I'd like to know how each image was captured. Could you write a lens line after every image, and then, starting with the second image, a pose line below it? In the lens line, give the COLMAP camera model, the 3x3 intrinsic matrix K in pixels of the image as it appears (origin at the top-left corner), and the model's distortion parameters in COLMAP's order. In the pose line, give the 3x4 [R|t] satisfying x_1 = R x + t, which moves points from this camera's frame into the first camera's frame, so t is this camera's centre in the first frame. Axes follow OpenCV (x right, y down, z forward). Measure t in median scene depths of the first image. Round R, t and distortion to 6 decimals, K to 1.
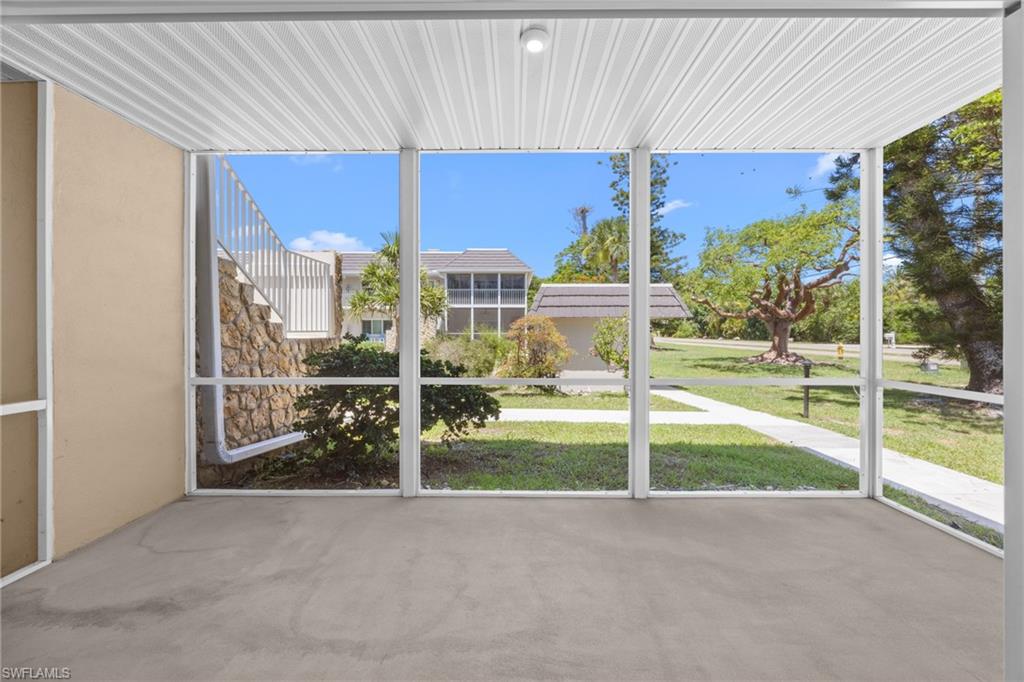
lens RADIAL K [[393.7, 0, 517.5], [0, 393.7, 332.9], [0, 0, 1]] dist [-0.001208, 0.000265]
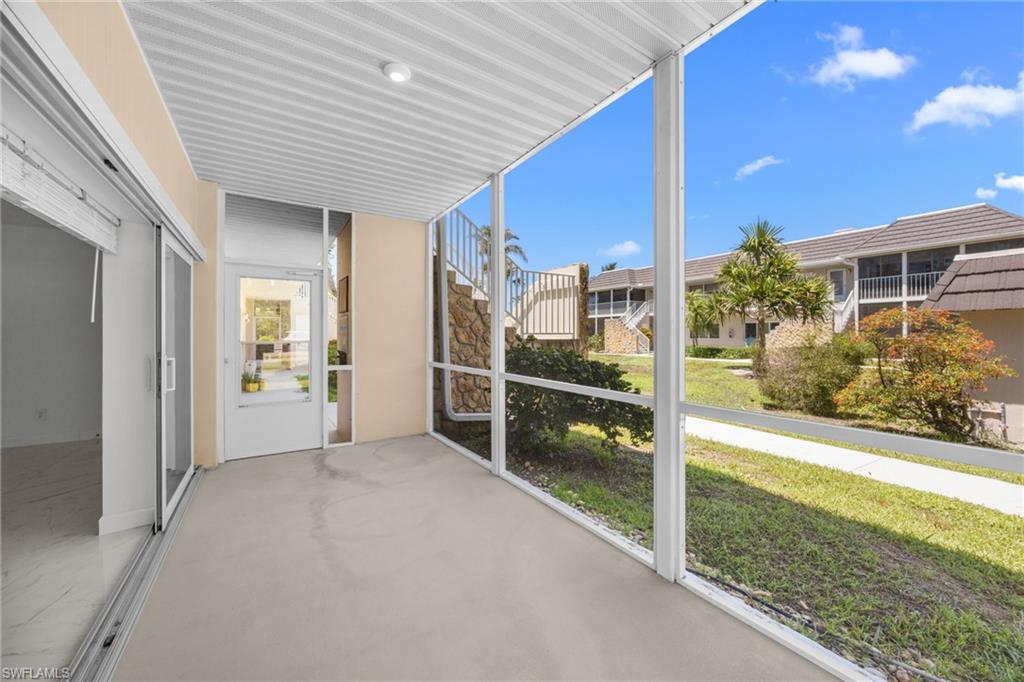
lens RADIAL K [[393.7, 0, 522.2], [0, 393.7, 337.5], [0, 0, 1]] dist [-0.001208, 0.000265]
pose [[0.552501, 0.004408, -0.833501, 0.621716], [-0.003896, 0.999989, 0.002706, 0.006947], [0.833503, 0.001752, 0.552512, 0.354274]]
